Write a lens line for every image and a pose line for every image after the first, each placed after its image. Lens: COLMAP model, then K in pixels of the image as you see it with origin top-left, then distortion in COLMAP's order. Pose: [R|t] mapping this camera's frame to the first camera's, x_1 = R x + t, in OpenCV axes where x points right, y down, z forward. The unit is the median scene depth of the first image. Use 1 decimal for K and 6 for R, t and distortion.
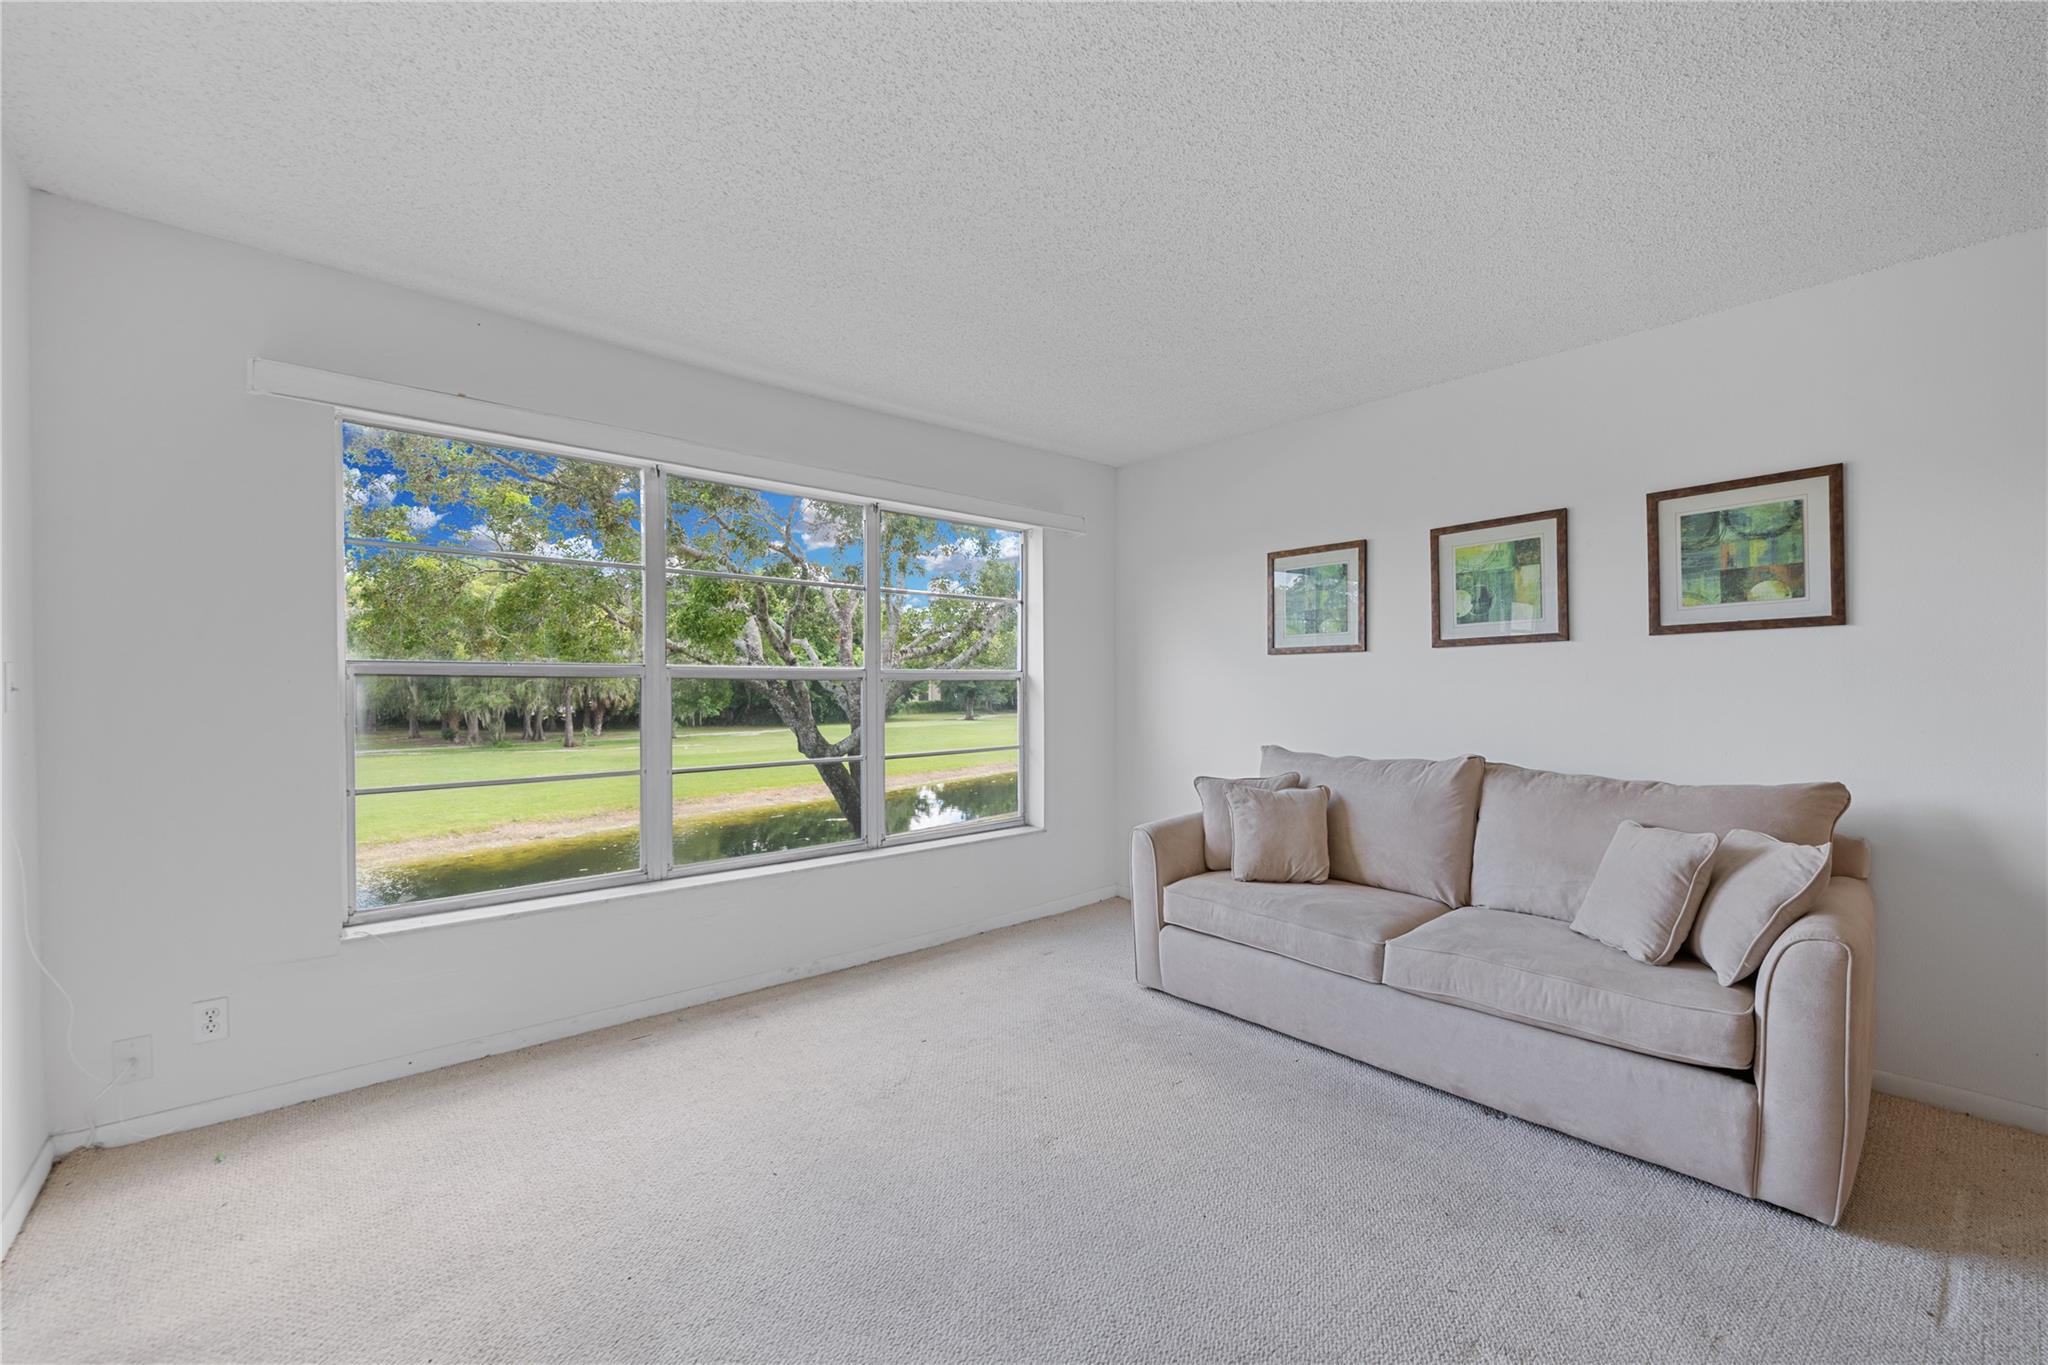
lens RADIAL K [[820.5, 0, 1035.2], [0, 820.5, 693.7], [0, 0, 1]] dist [-0.002028, -0.001200]
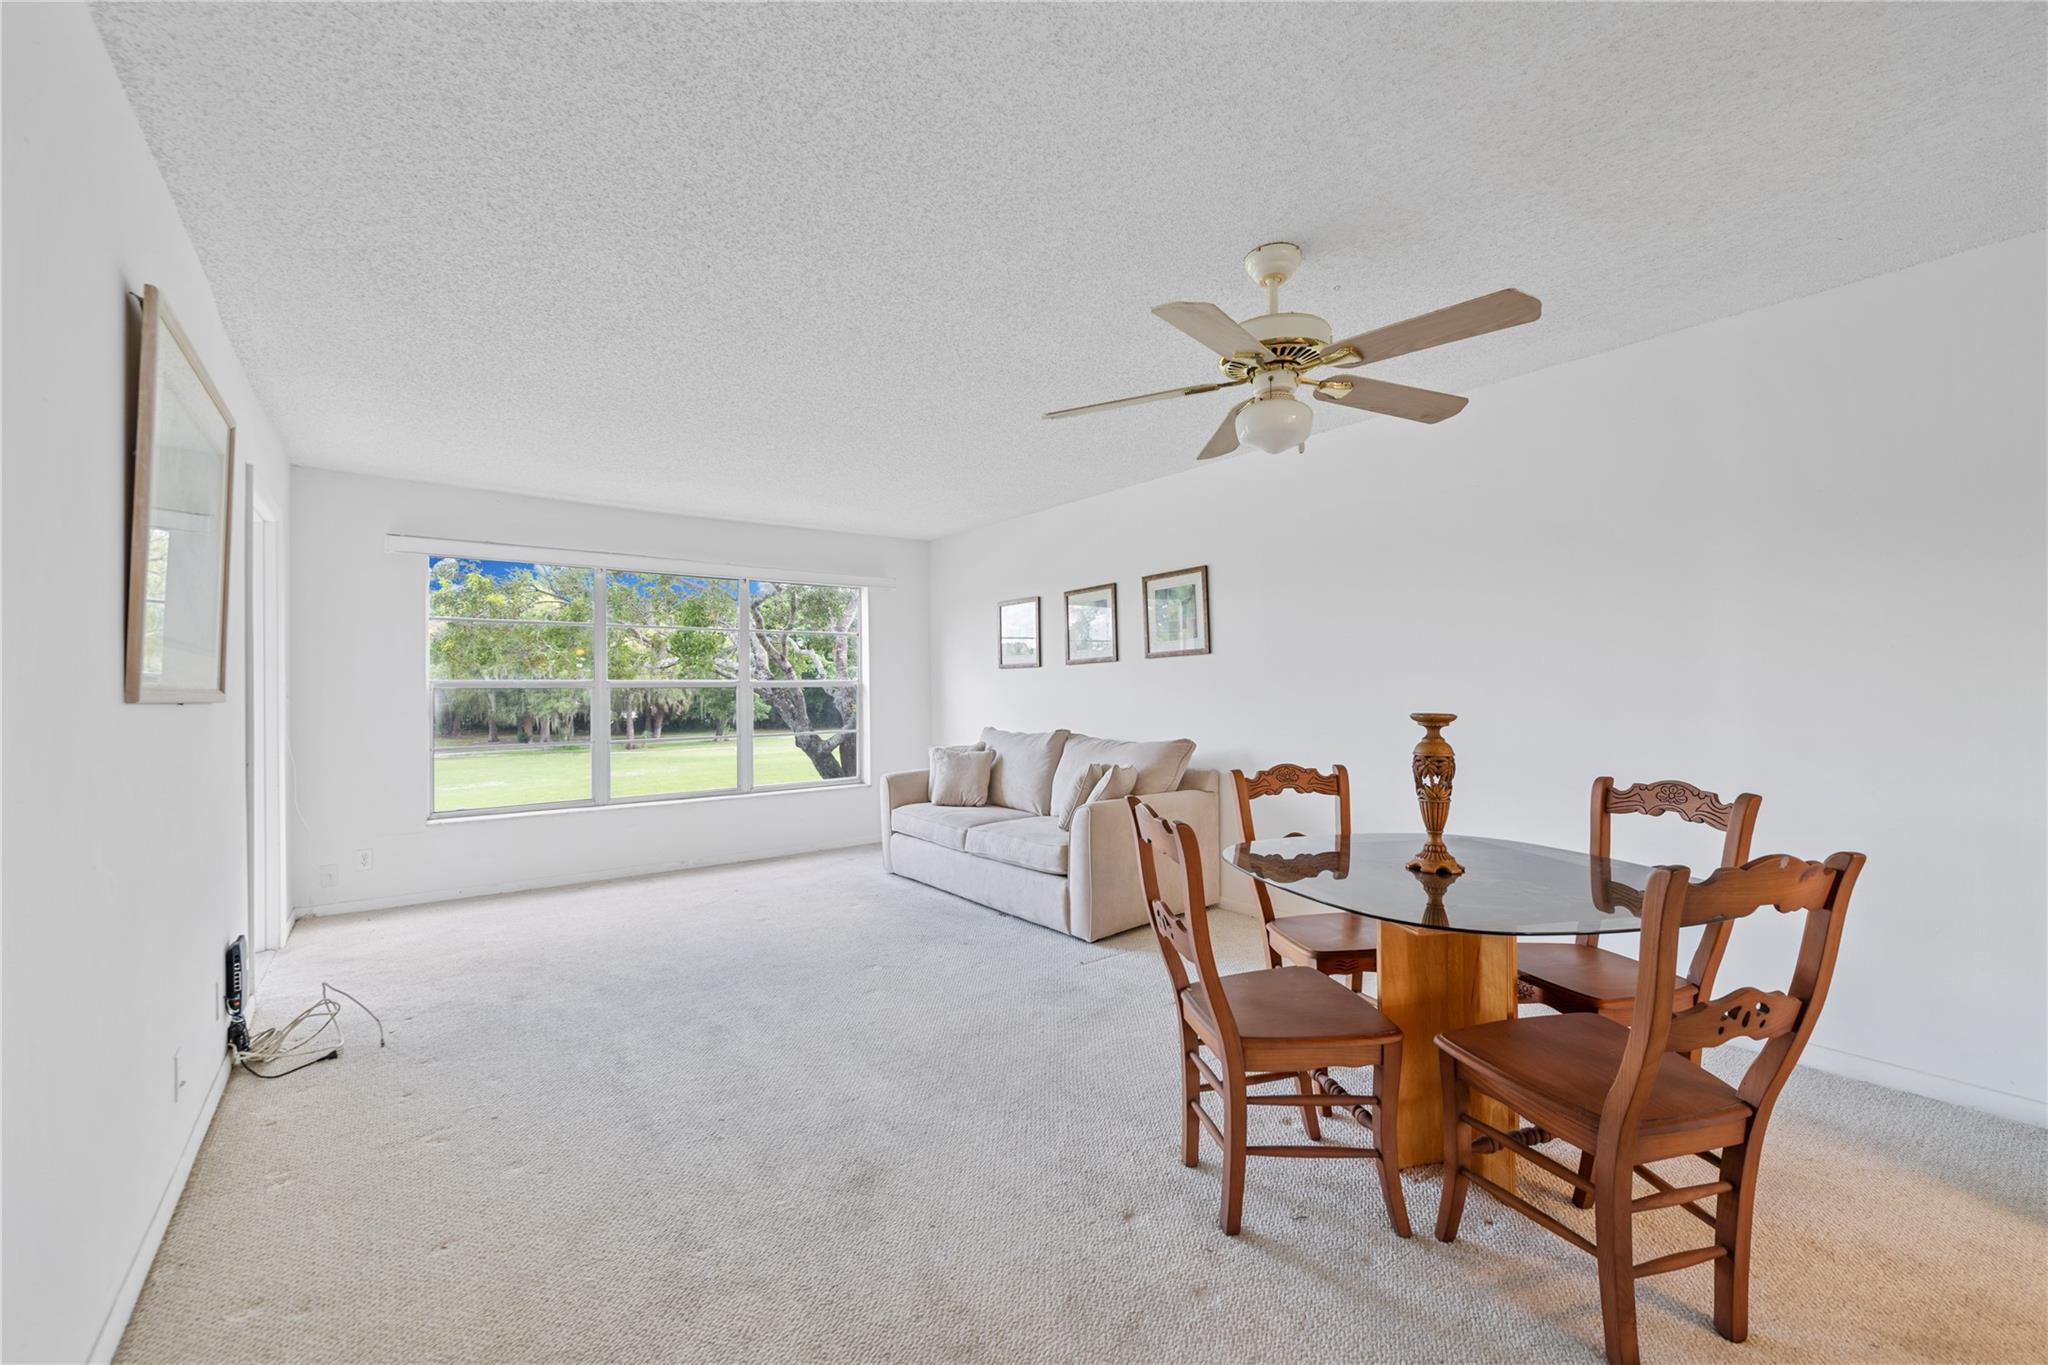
lens RADIAL K [[820.5, 0, 1037.7], [0, 820.5, 678.2], [0, 0, 1]] dist [-0.002028, -0.001200]
pose [[0.997857, -0.010671, -0.064556, 0.256280], [0.009271, 0.999716, -0.021956, 0.002829], [0.064772, 0.021310, 0.997672, -0.300217]]
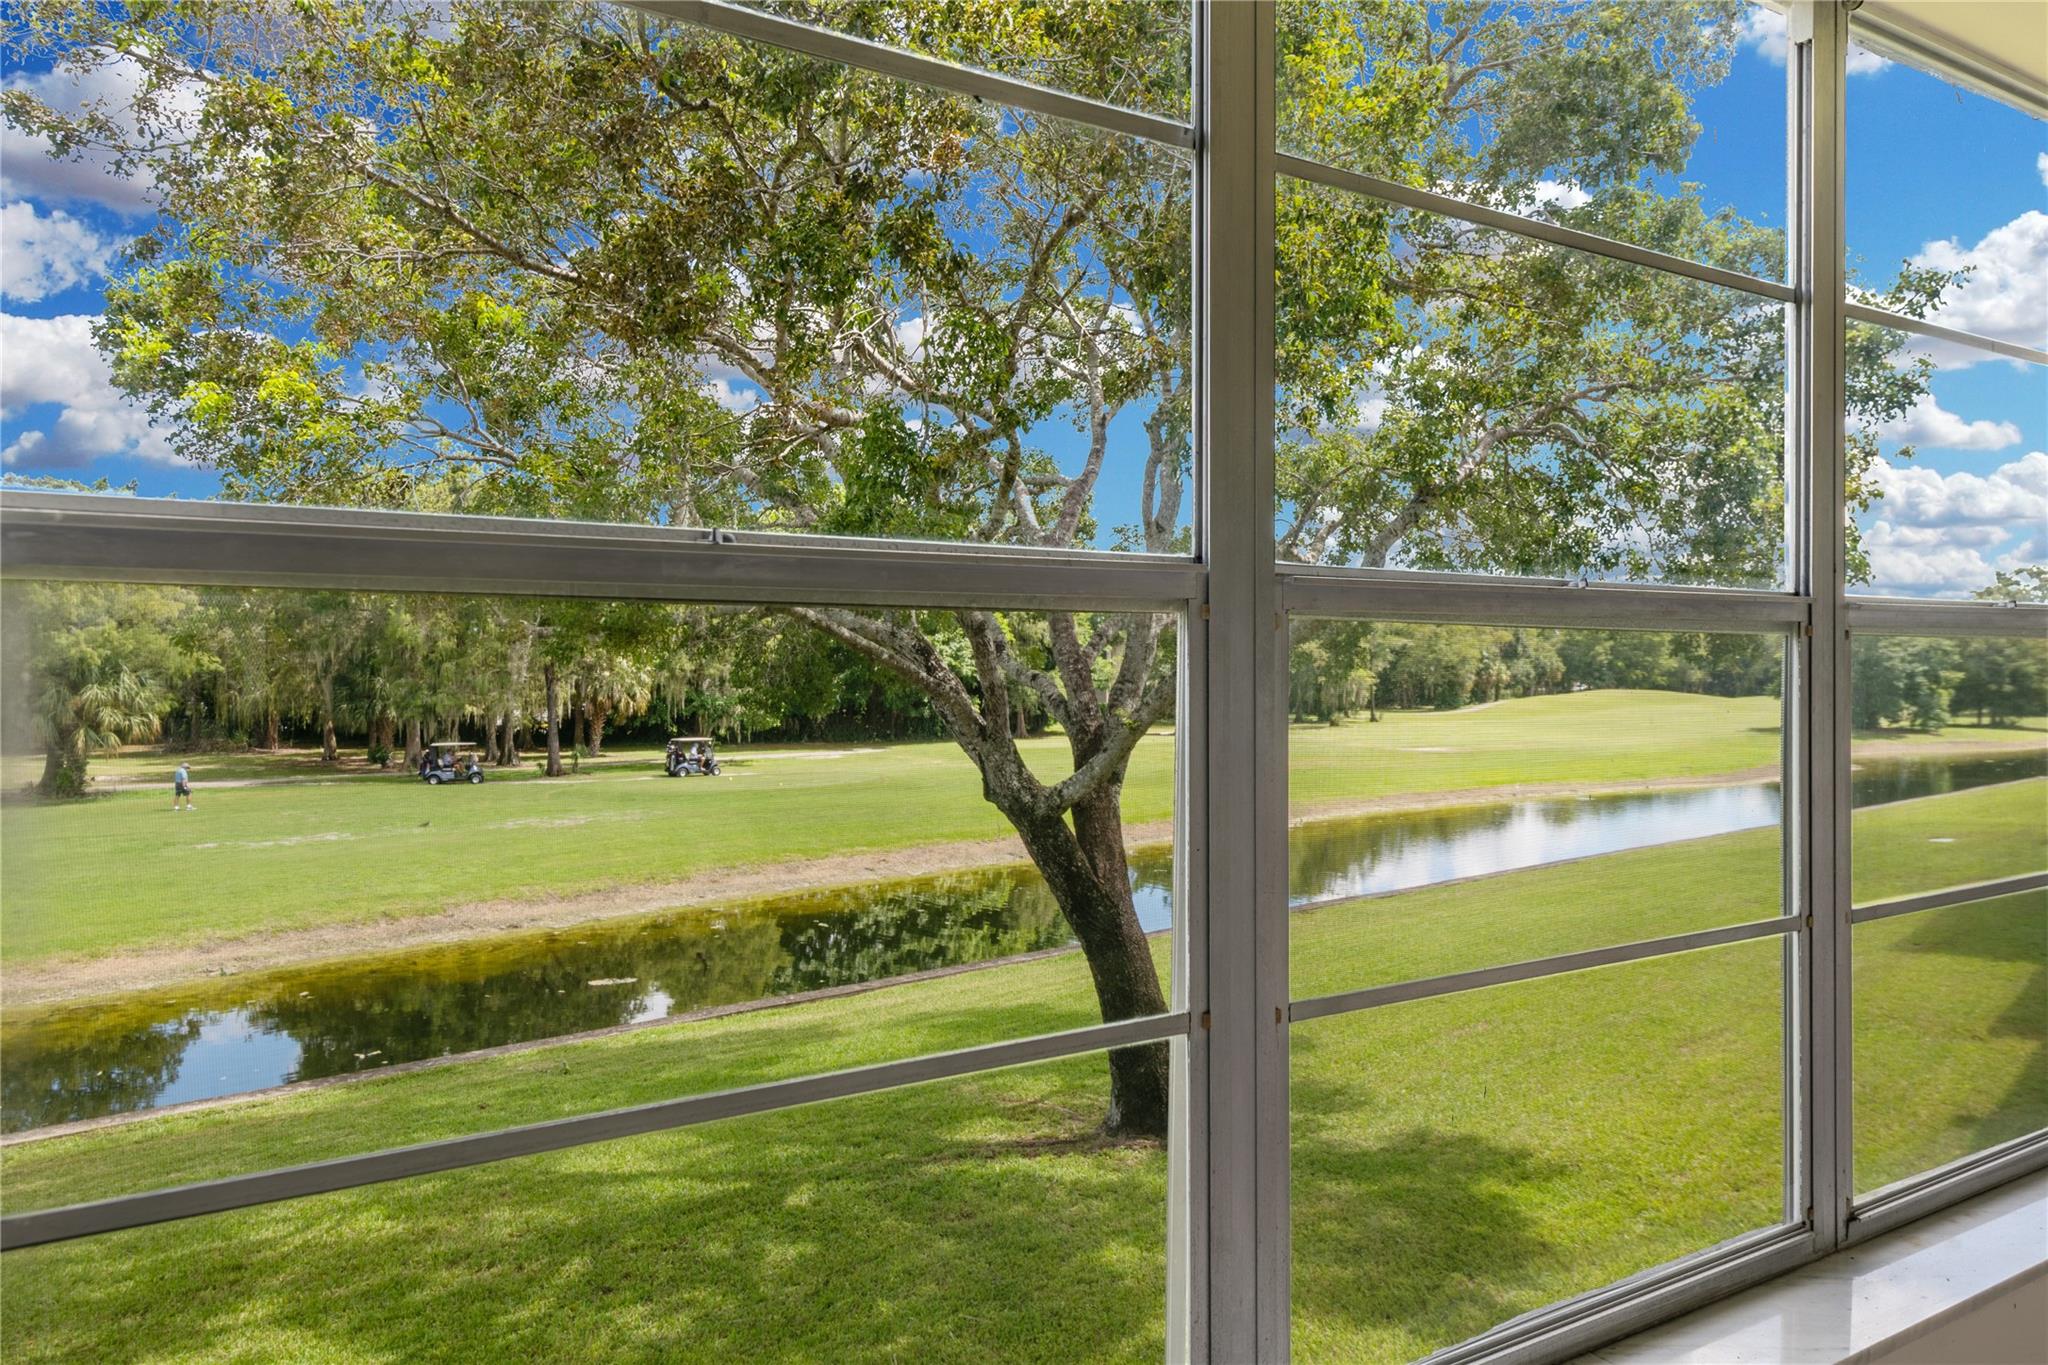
lens RADIAL K [[1392.9, 0, 1023.4], [0, 1392.9, 703.9], [0, 0, 1]] dist [0.025591, 0.000413]
pose [[0.982048, 0.000997, -0.188629, -0.092816], [0.000716, 0.999959, 0.009011, 0.001973], [0.188631, -0.008984, 0.982007, 0.129340]]
